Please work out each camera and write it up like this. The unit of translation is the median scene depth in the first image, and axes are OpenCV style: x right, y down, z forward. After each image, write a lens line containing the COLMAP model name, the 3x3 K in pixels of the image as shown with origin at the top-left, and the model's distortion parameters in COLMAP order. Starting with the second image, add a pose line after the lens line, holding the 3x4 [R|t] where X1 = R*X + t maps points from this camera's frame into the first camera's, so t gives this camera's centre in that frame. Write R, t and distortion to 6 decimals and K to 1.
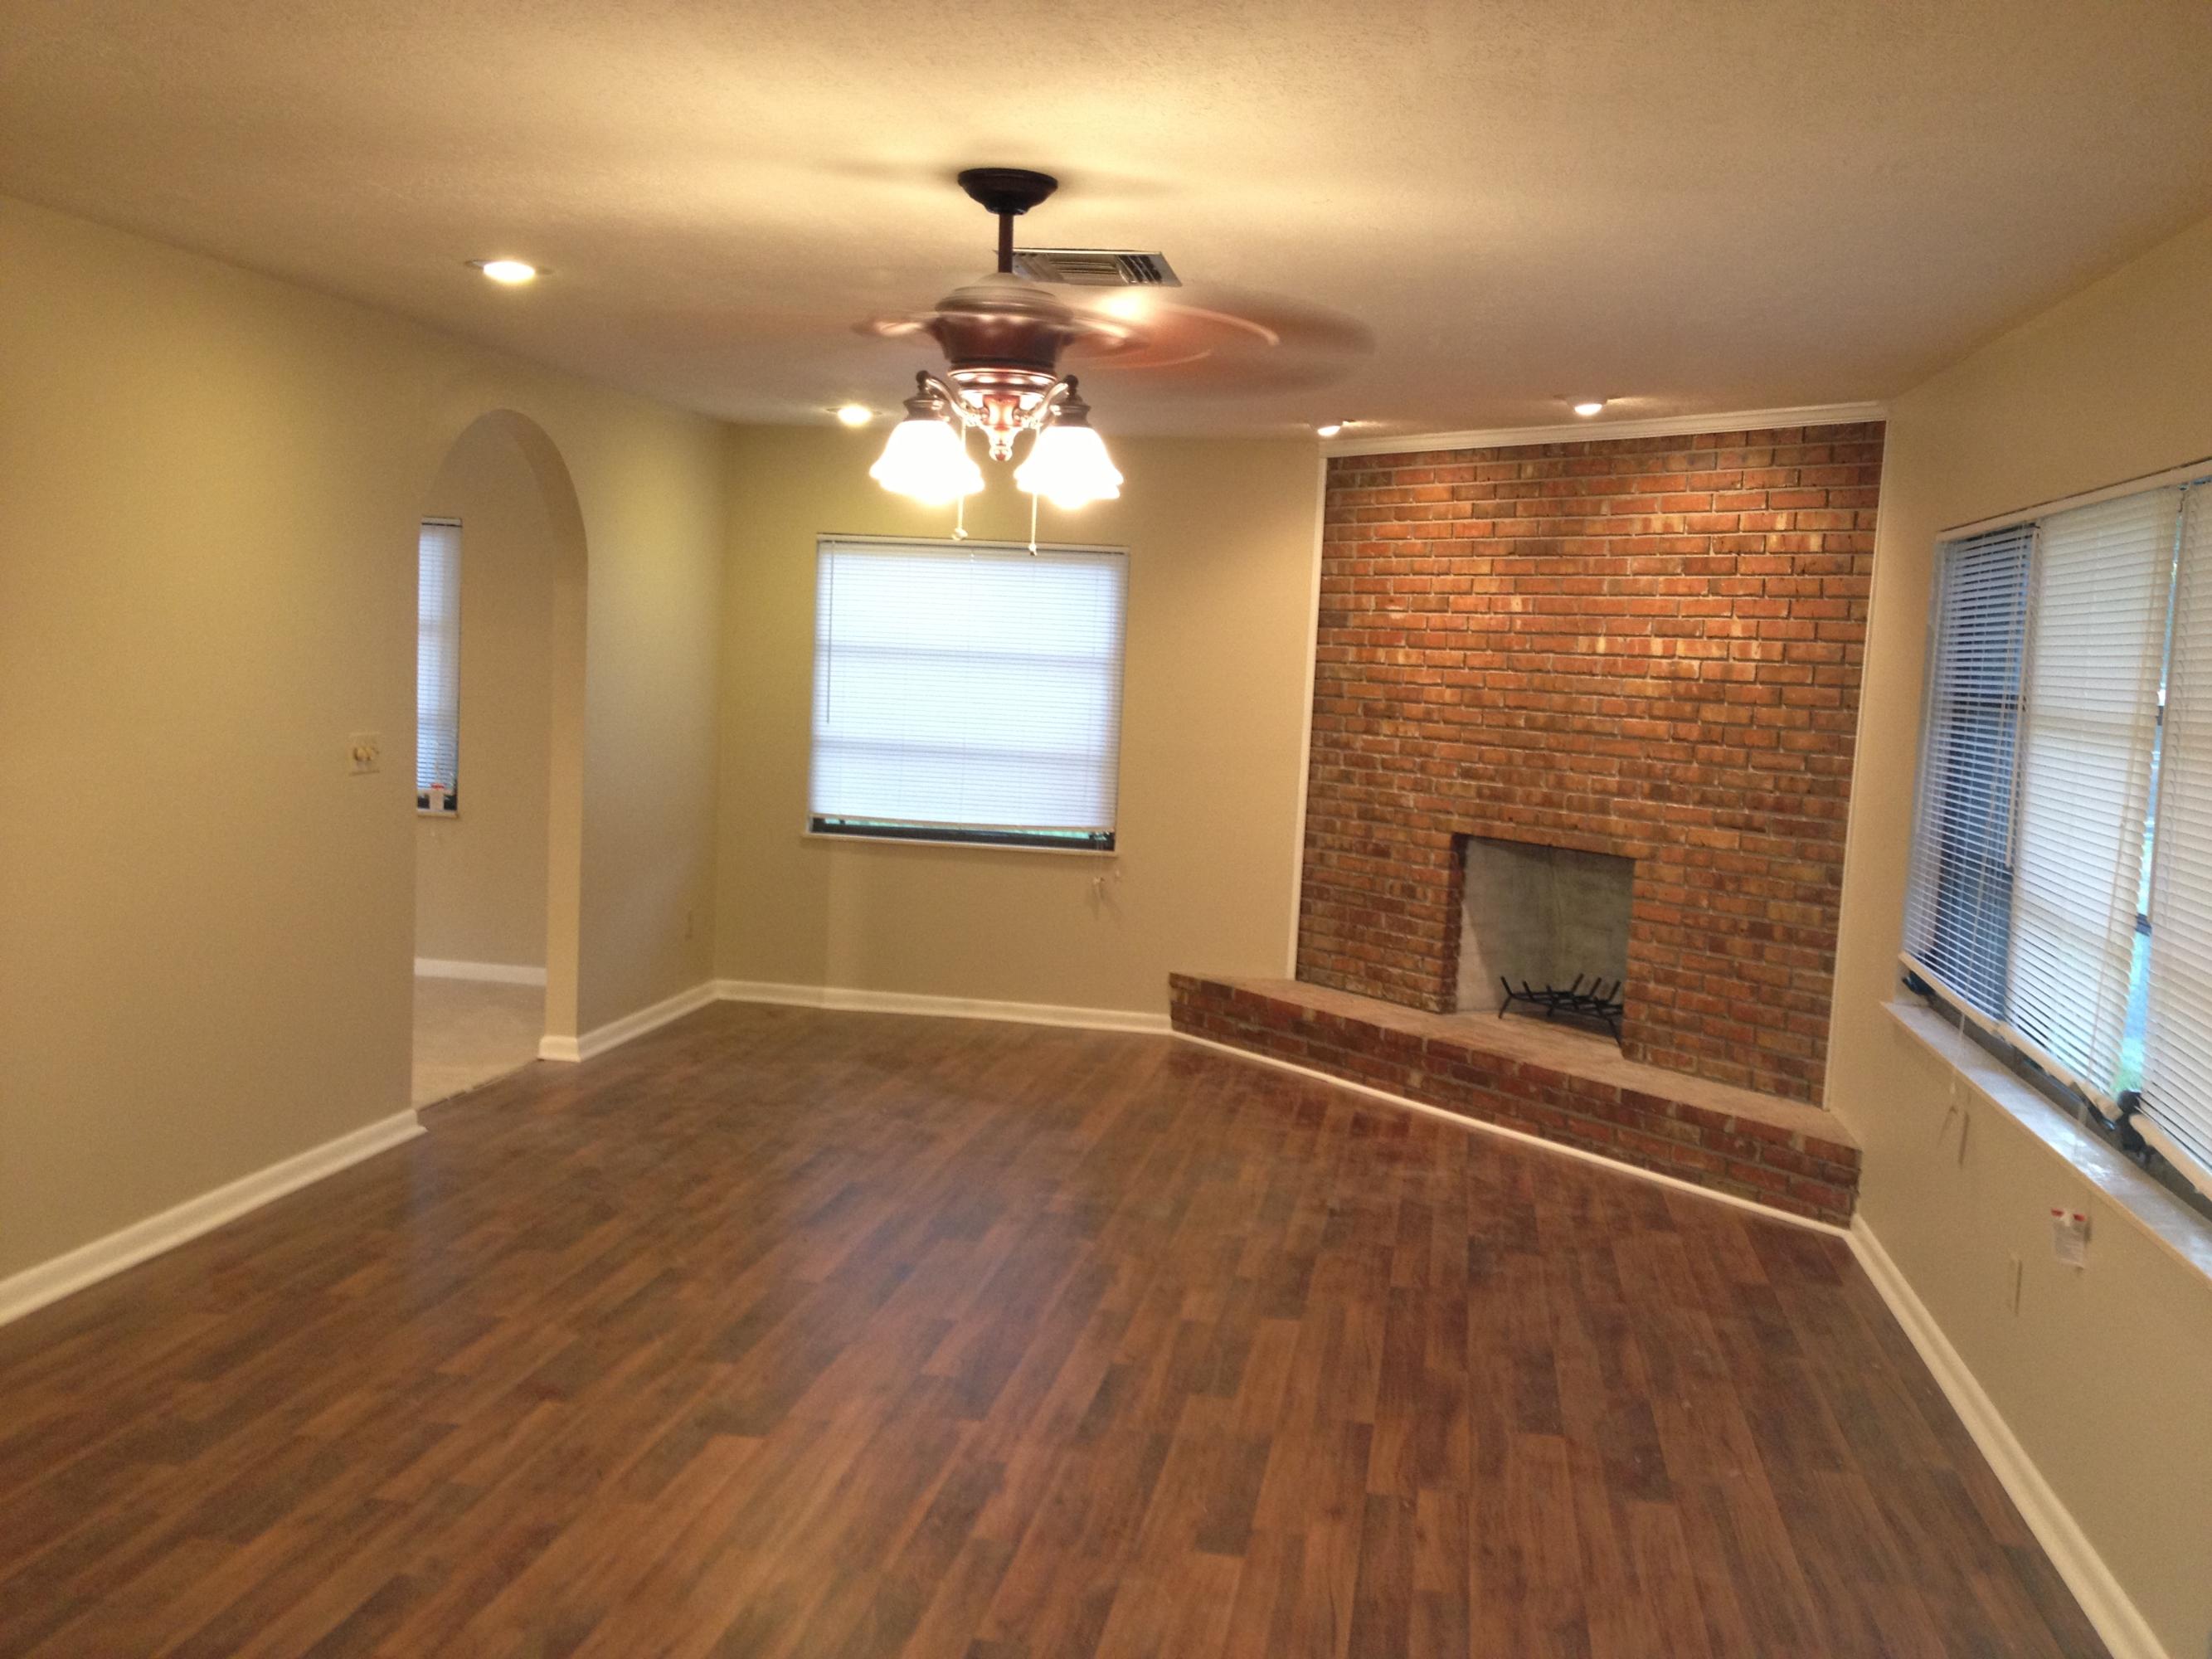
lens RADIAL K [[2066.1, 0, 1106.0], [0, 2066.1, 829.5], [0, 0, 1]] dist [0.098287, -0.203826]
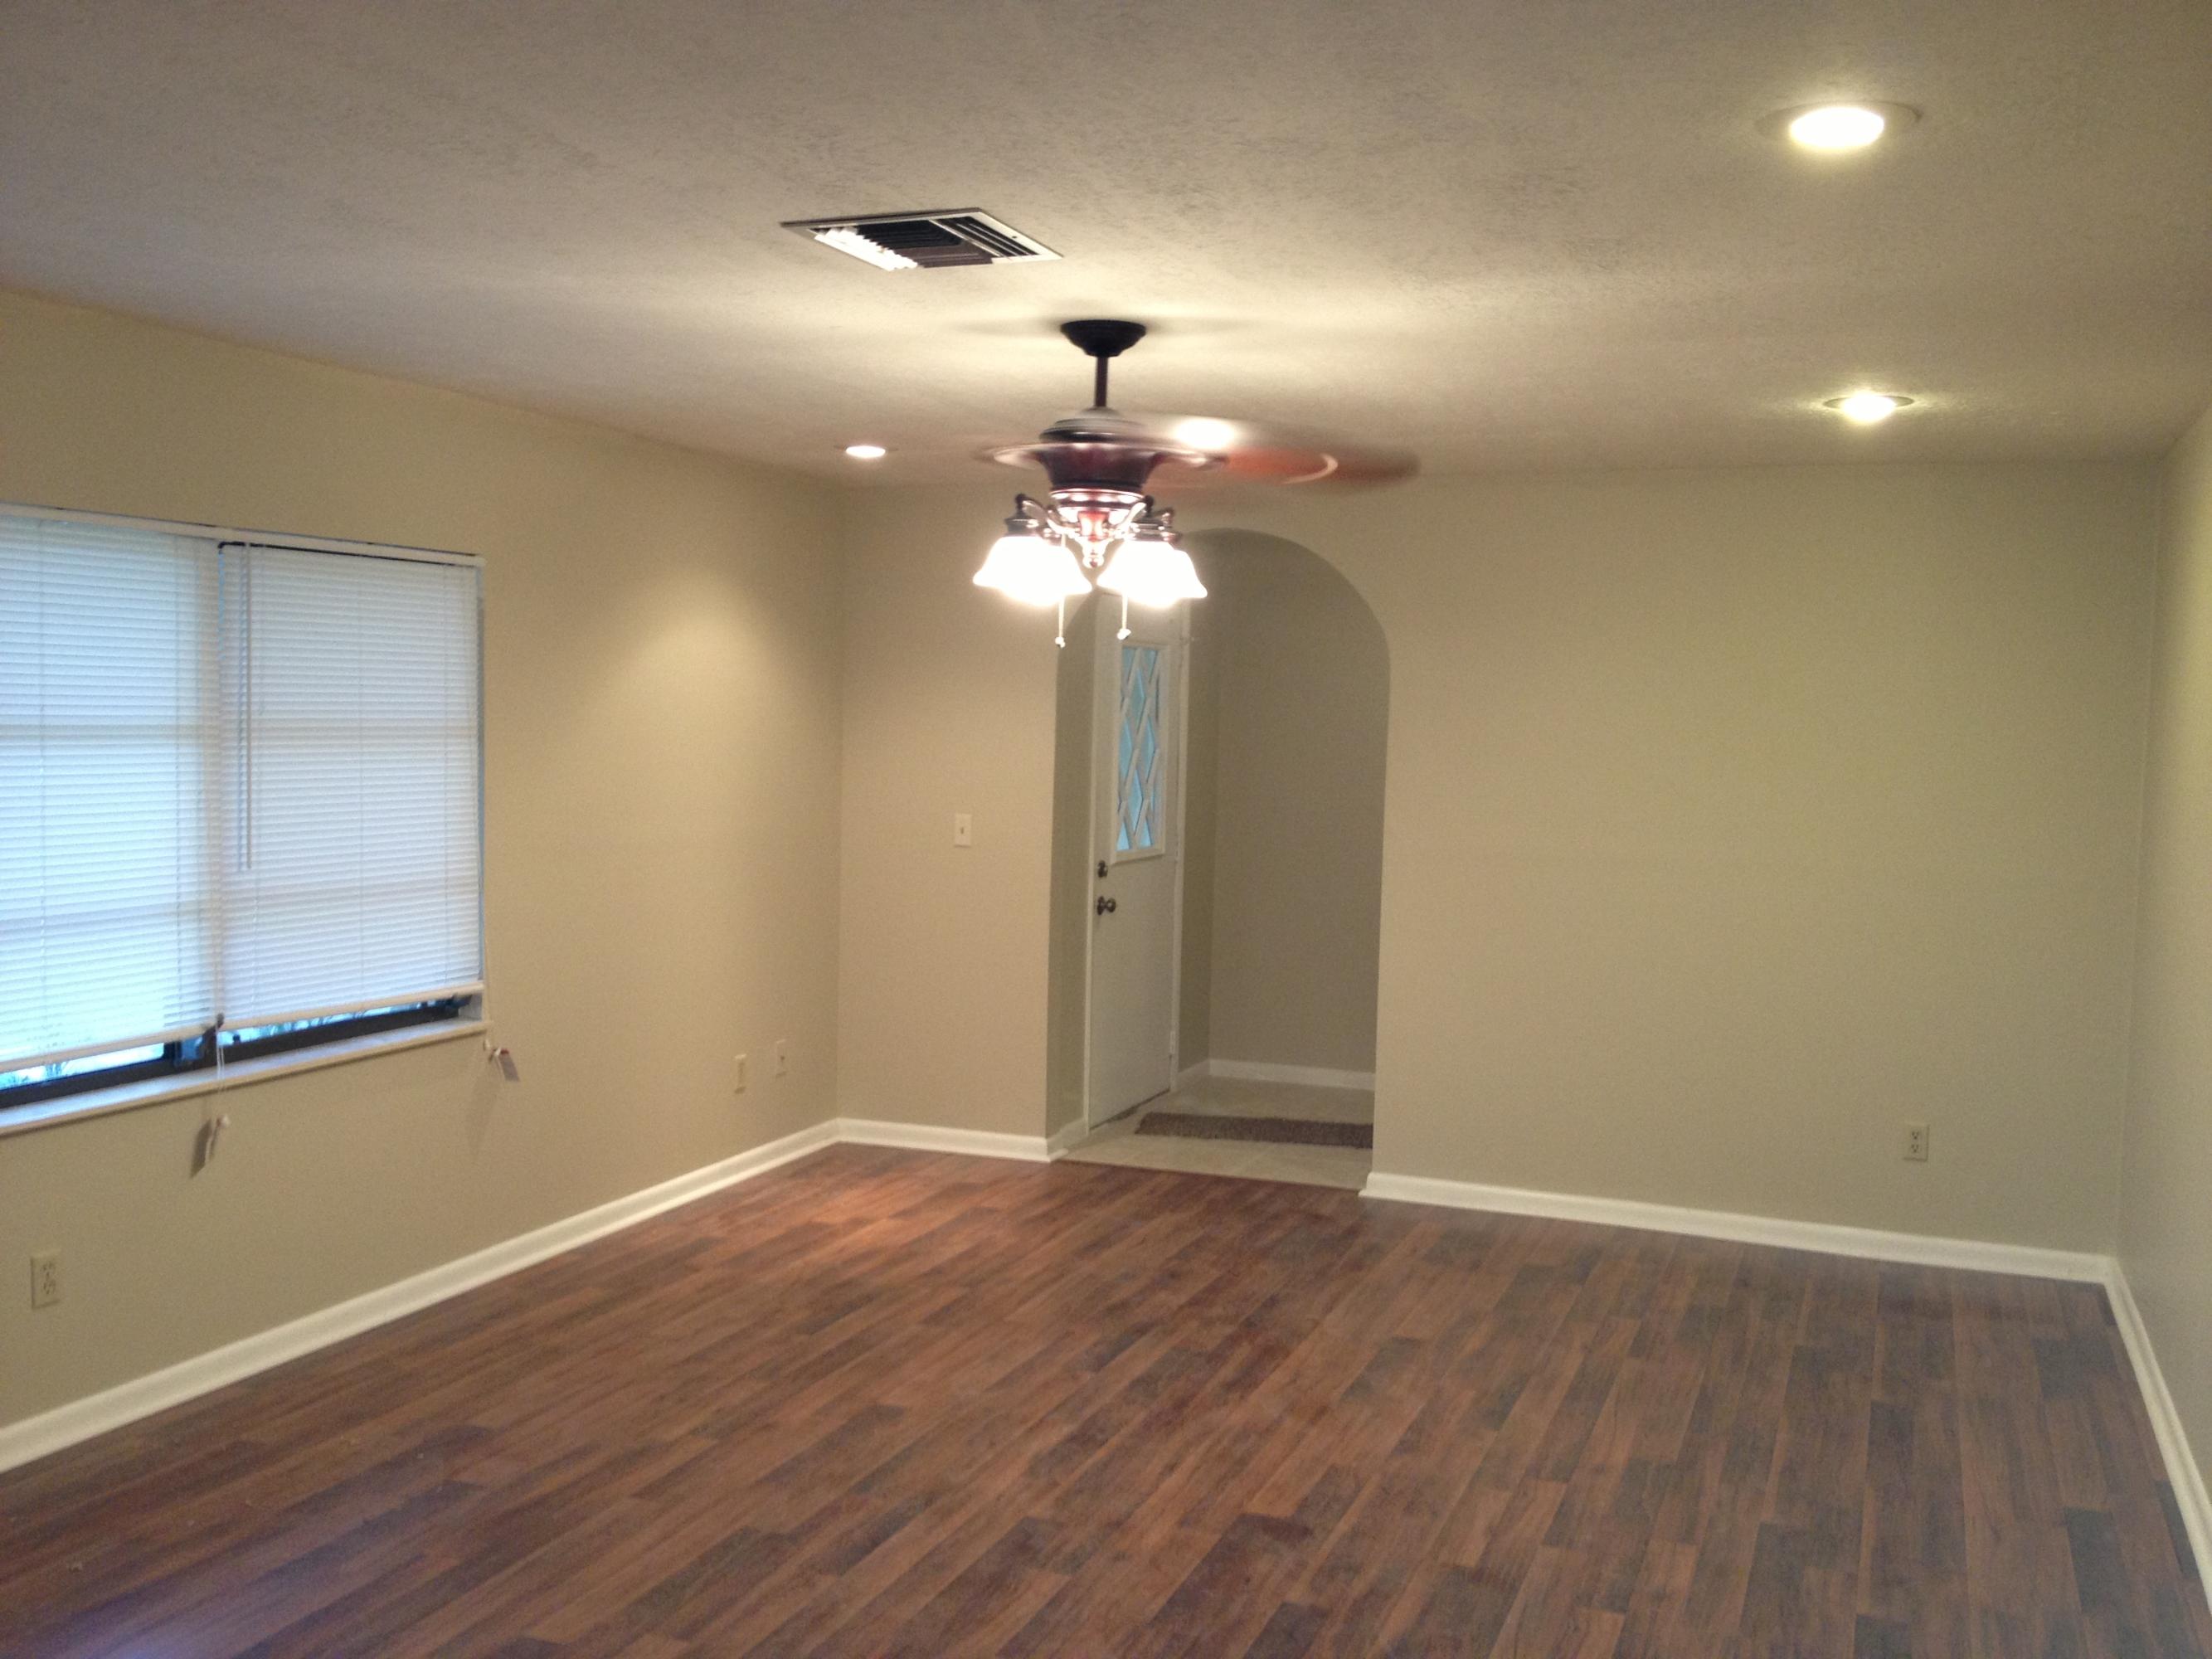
lens RADIAL K [[2120.5, 0, 1106.0], [0, 2120.5, 829.5], [0, 0, 1]] dist [0.121372, -0.278830]
pose [[-0.978001, -0.083296, 0.191247, -0.161267], [-0.053370, 0.986217, 0.156614, -0.120677], [-0.201657, 0.142962, -0.968967, 1.179664]]
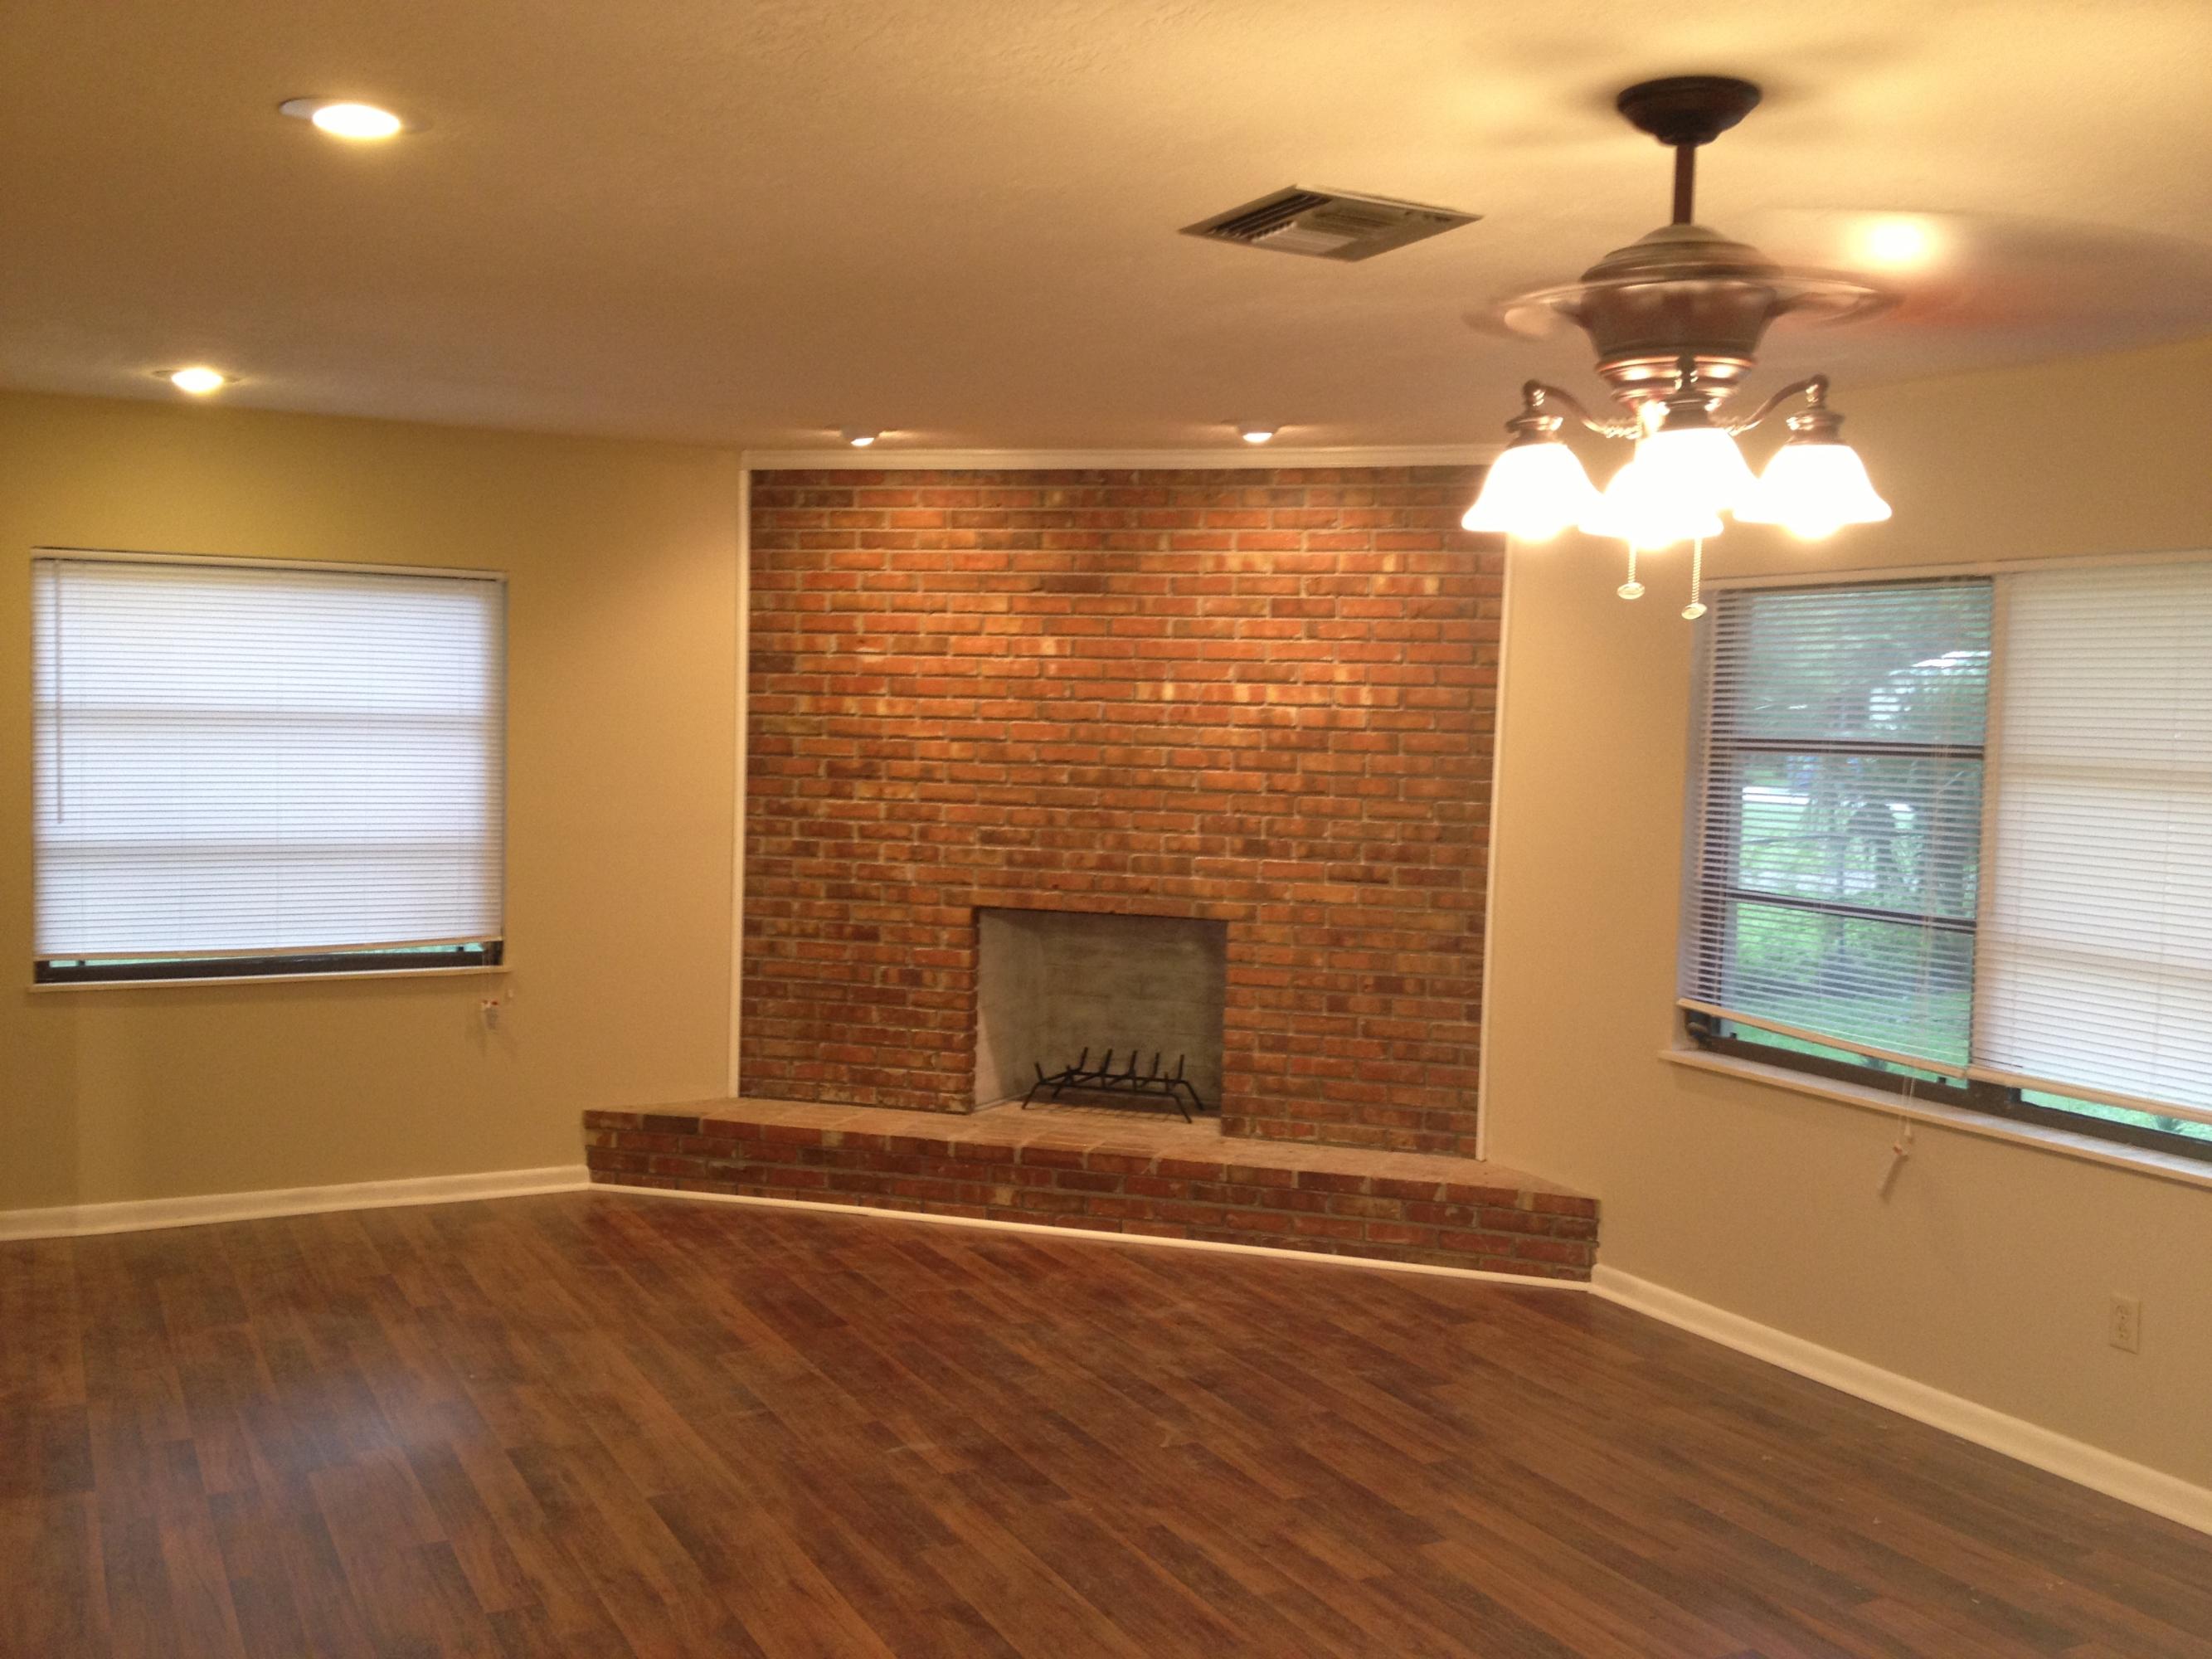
lens RADIAL K [[2066.1, 0, 1106.0], [0, 2066.1, 829.5], [0, 0, 1]] dist [0.098287, -0.203826]
pose [[0.790784, -0.065240, 0.608608, -0.355887], [0.068206, 0.997503, 0.018306, -0.048111], [-0.608283, 0.027035, 0.793260, 0.302501]]
